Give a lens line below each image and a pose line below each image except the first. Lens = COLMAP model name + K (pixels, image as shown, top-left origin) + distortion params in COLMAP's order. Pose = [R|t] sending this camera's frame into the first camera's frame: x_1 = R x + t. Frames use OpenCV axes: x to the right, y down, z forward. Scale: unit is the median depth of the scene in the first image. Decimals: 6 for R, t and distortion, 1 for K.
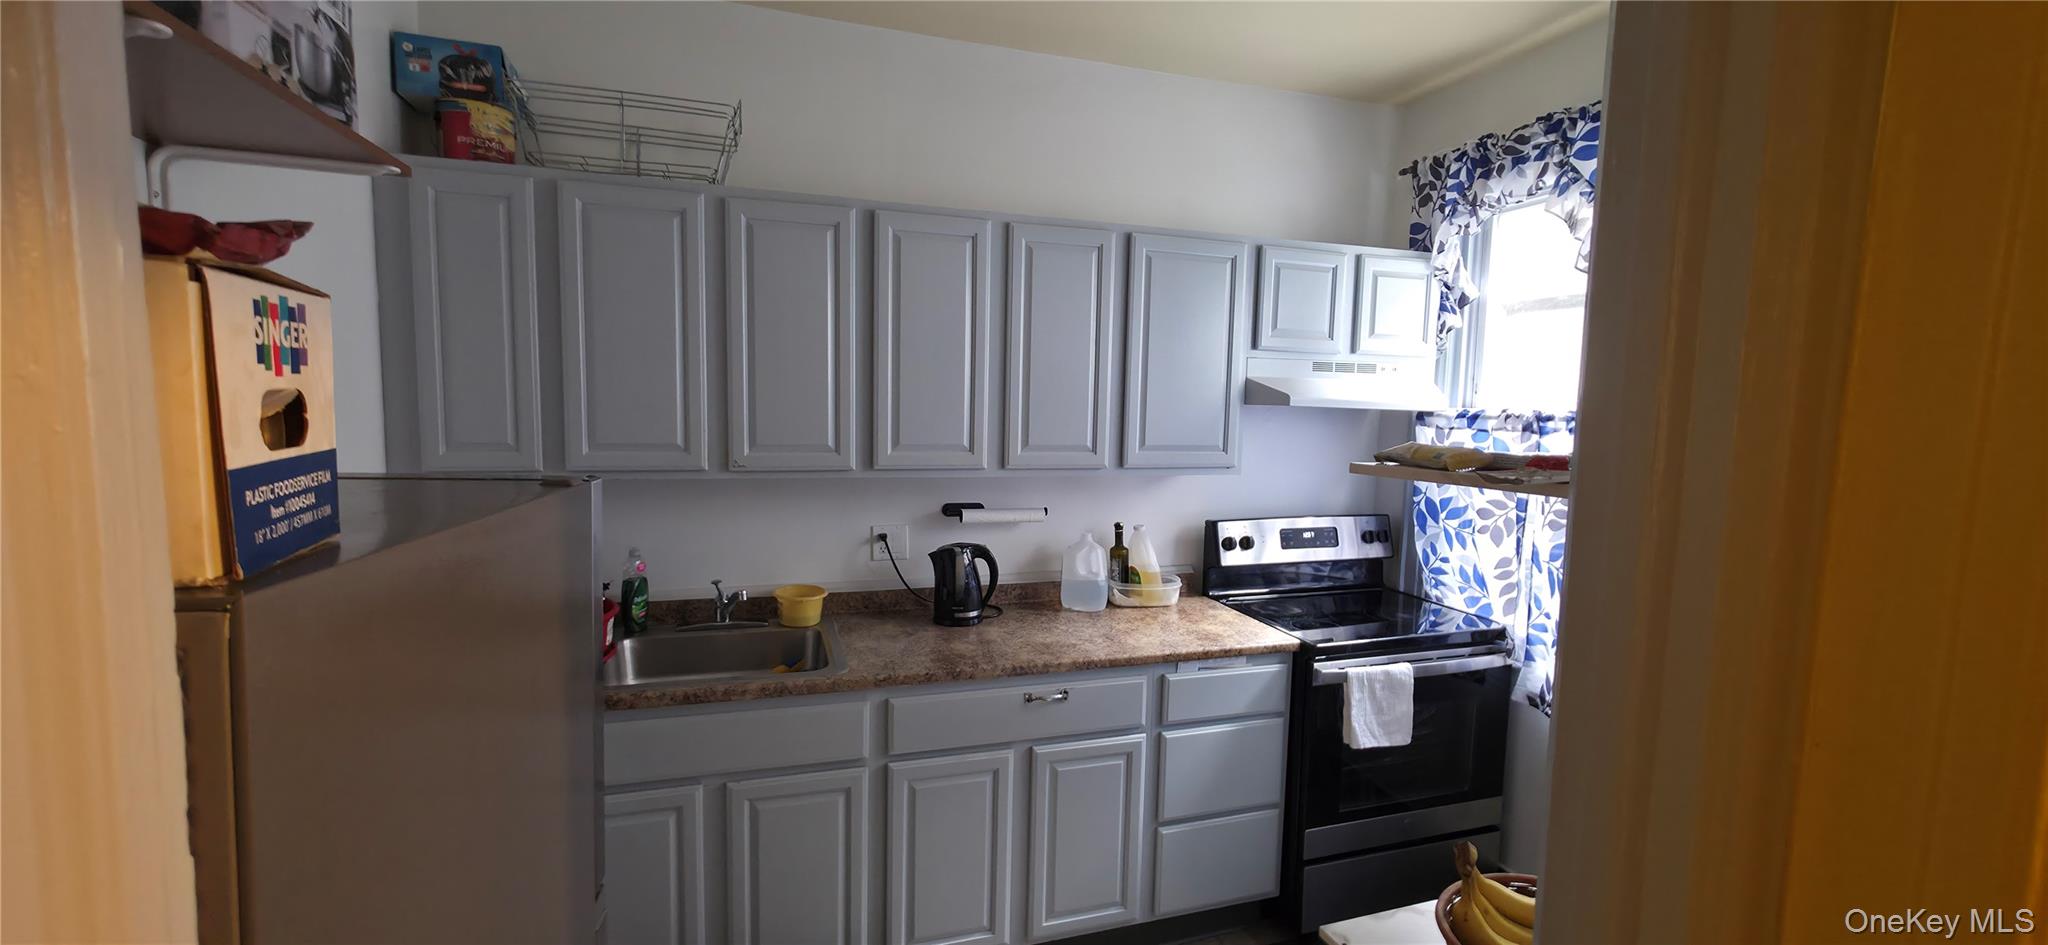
lens RADIAL K [[810.0, 0, 1023.2], [0, 810.0, 474.1], [0, 0, 1]] dist [-0.001901, -0.000120]
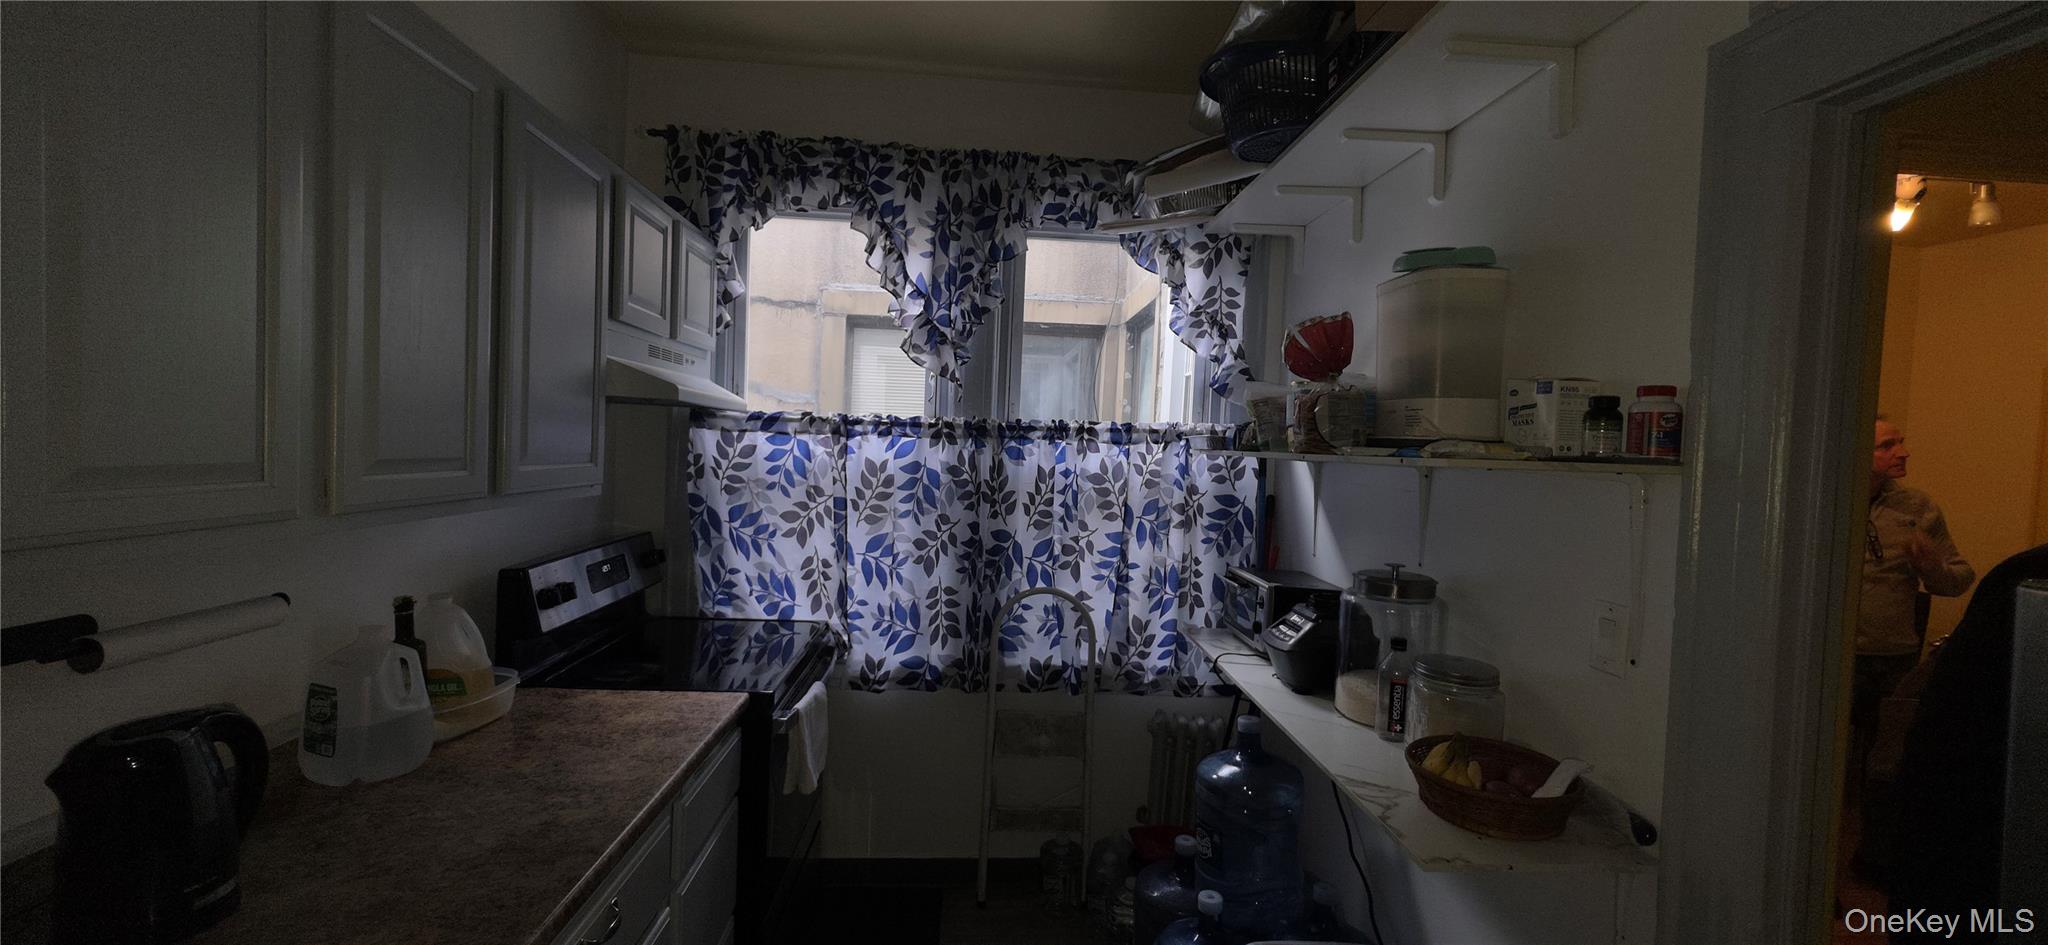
lens RADIAL K [[810.0, 0, 1019.2], [0, 810.0, 473.4], [0, 0, 1]] dist [-0.001901, -0.000120]
pose [[0.242401, -0.040279, 0.969340, -0.322798], [0.048974, 0.998372, 0.029239, -0.019374], [-0.968939, 0.040385, 0.243979, 0.482521]]
